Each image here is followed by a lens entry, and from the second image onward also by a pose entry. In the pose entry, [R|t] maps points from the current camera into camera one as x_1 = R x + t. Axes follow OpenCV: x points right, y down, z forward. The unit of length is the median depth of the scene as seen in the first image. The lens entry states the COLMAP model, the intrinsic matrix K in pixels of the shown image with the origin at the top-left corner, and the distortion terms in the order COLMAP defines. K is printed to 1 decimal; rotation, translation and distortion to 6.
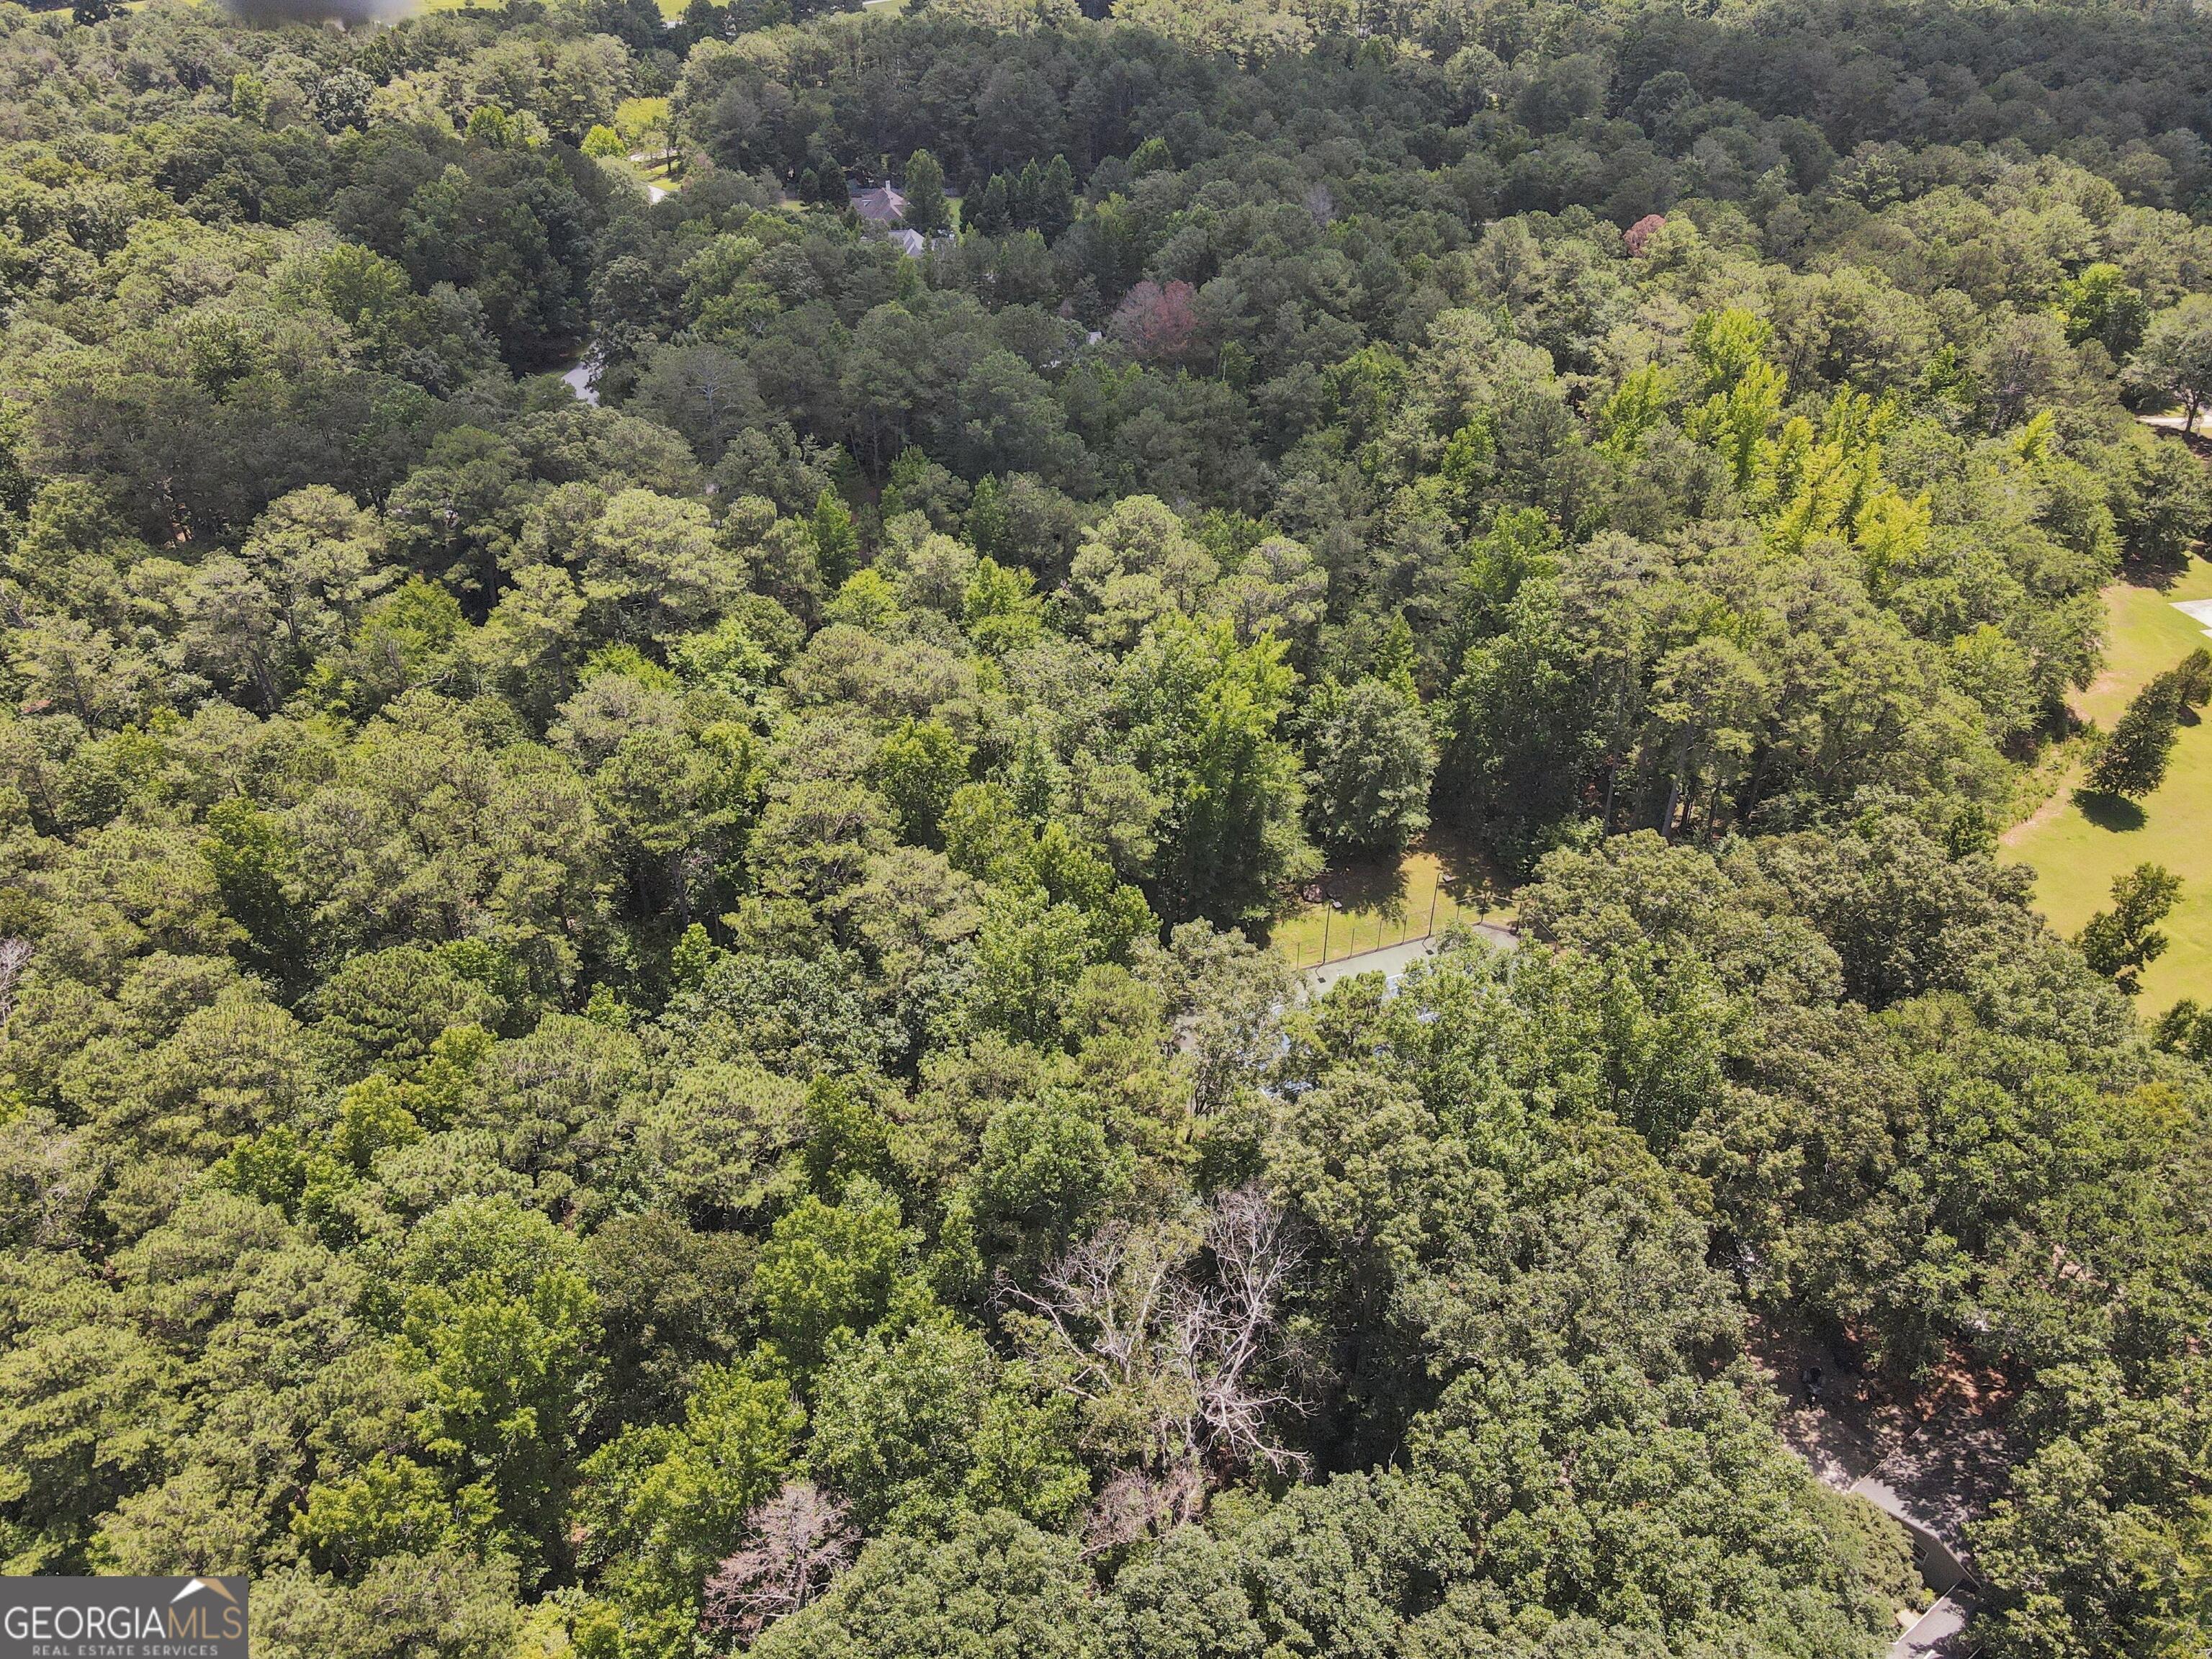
lens RADIAL K [[1603.1, 0, 1106.0], [0, 1603.1, 829.5], [0, 0, 1]] dist [0.010794, 0.002685]
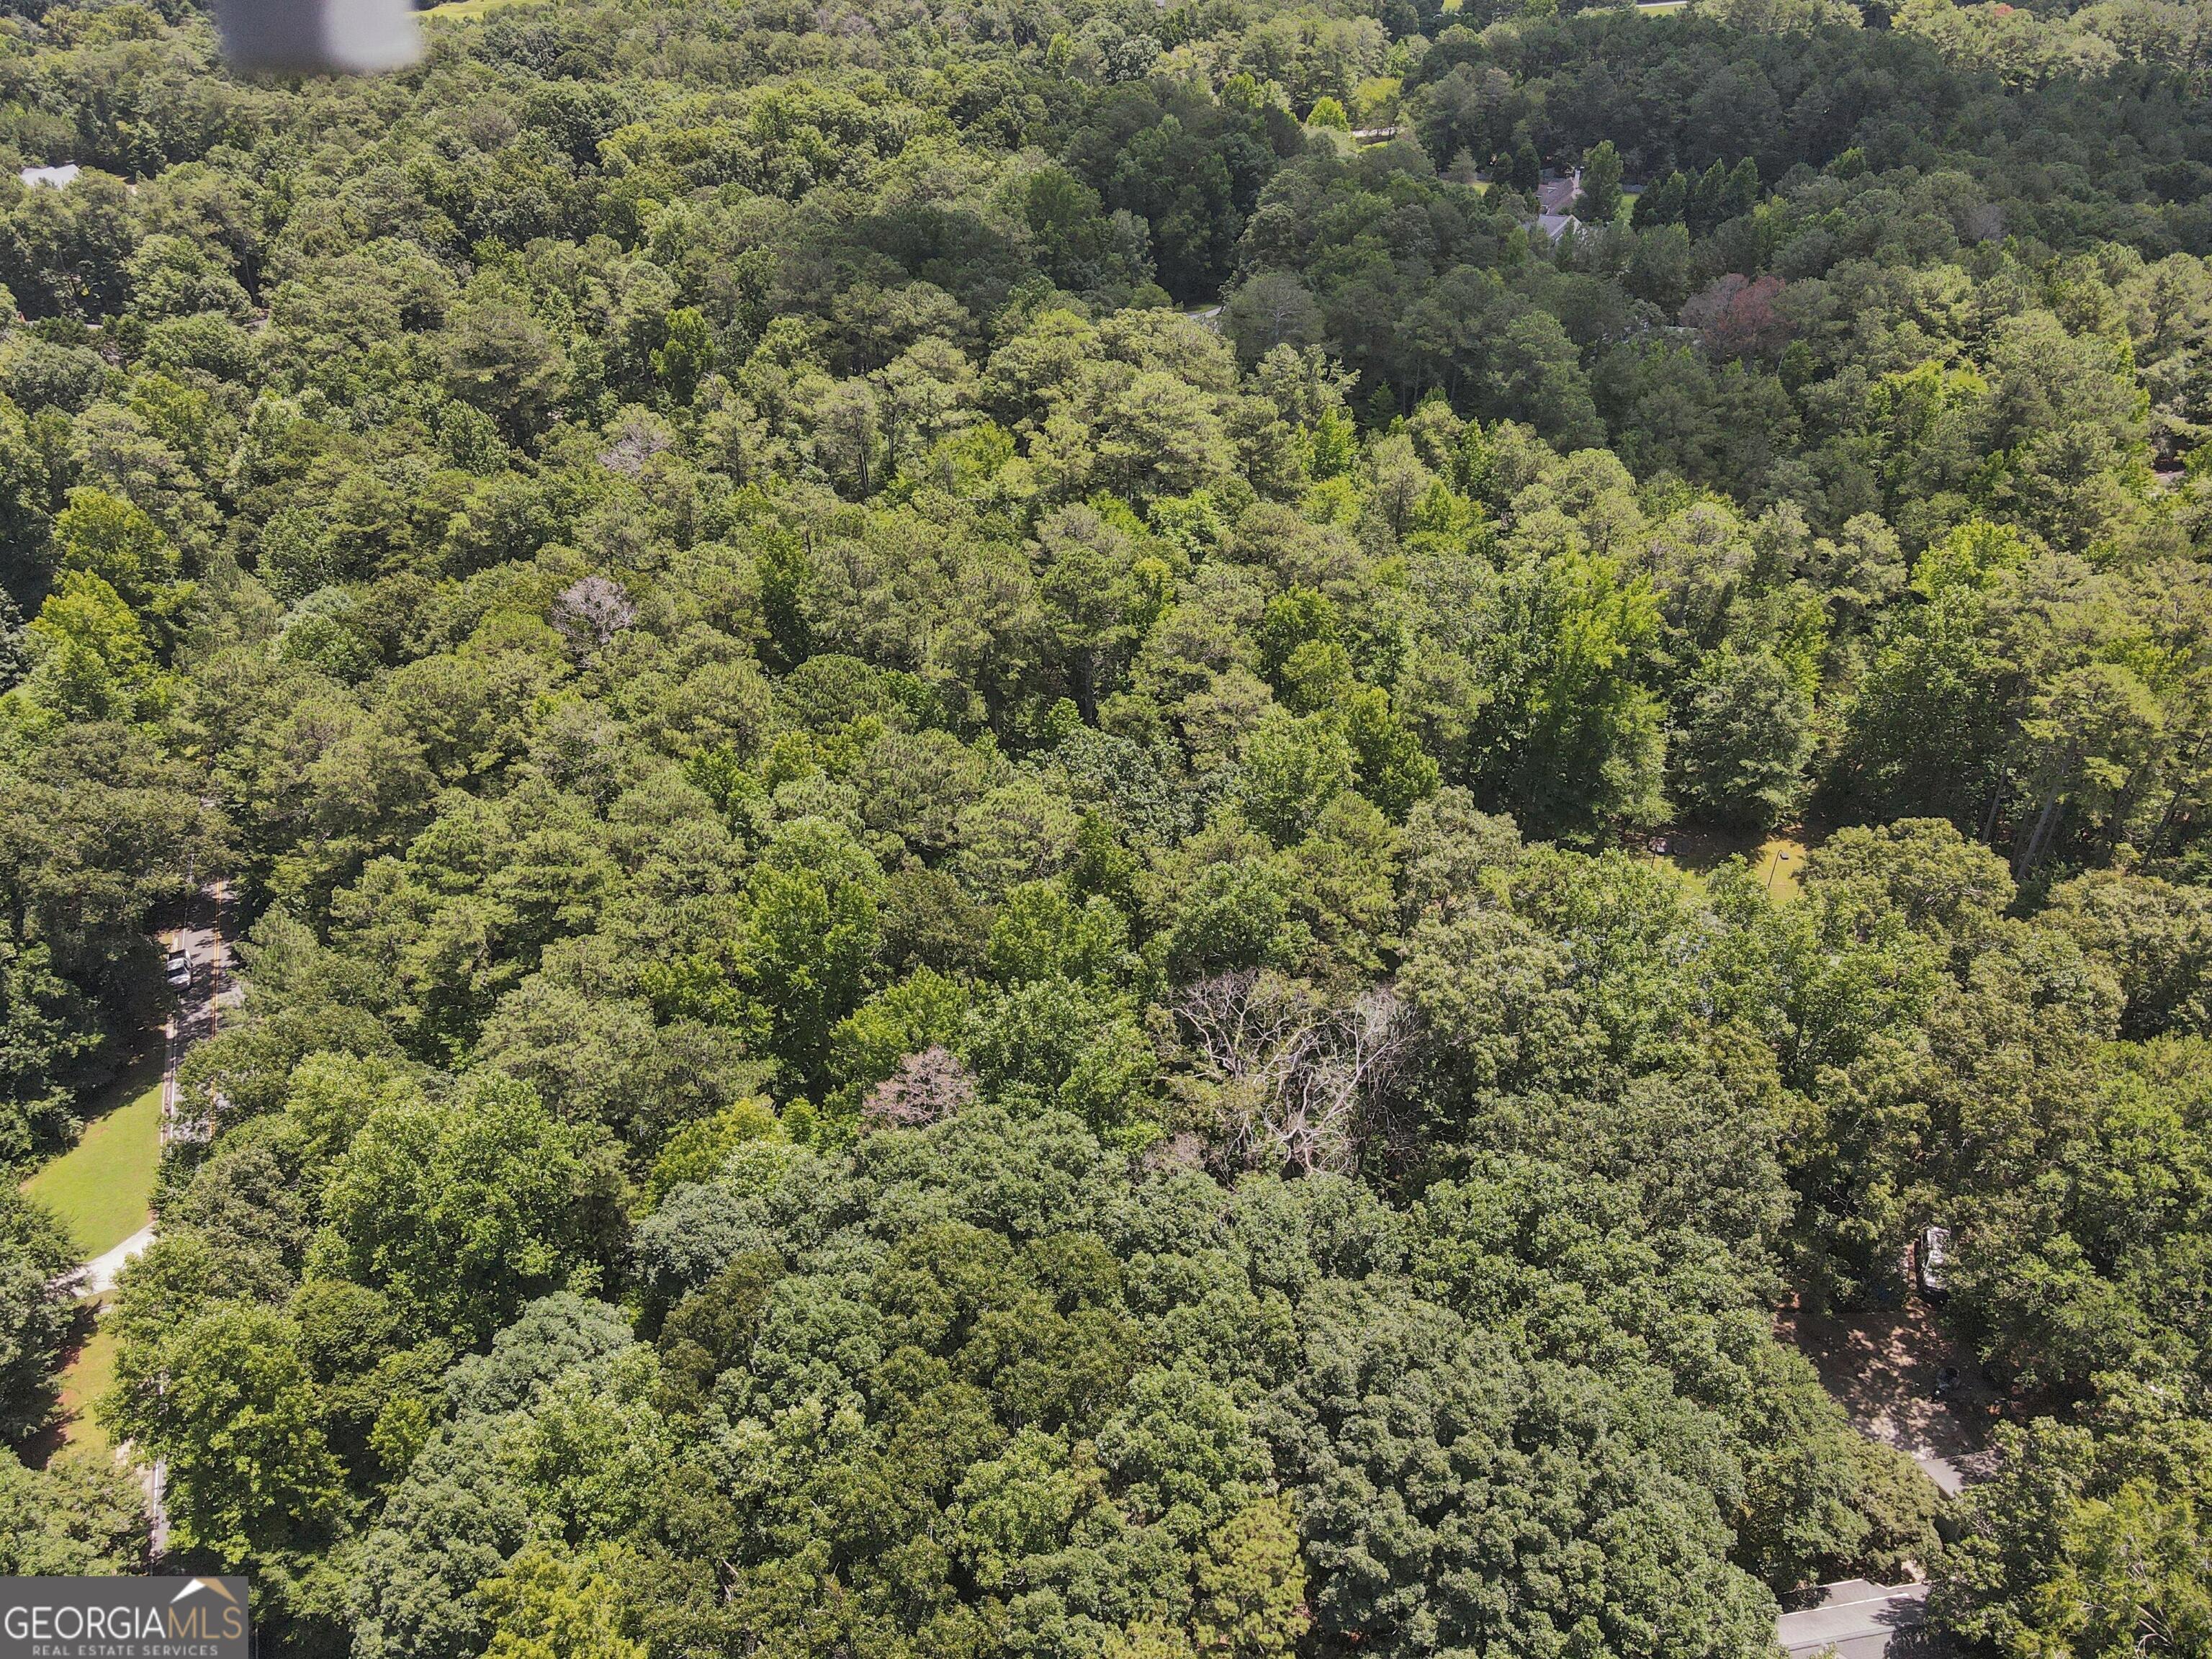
lens RADIAL K [[1599.9, 0, 1106.0], [0, 1599.9, 829.5], [0, 0, 1]] dist [0.011428, 0.006731]
pose [[0.897937, 0.246853, -0.364380, 0.185921], [-0.246763, 0.967905, 0.047621, 0.069362], [0.364441, 0.047155, 0.930032, -0.098060]]
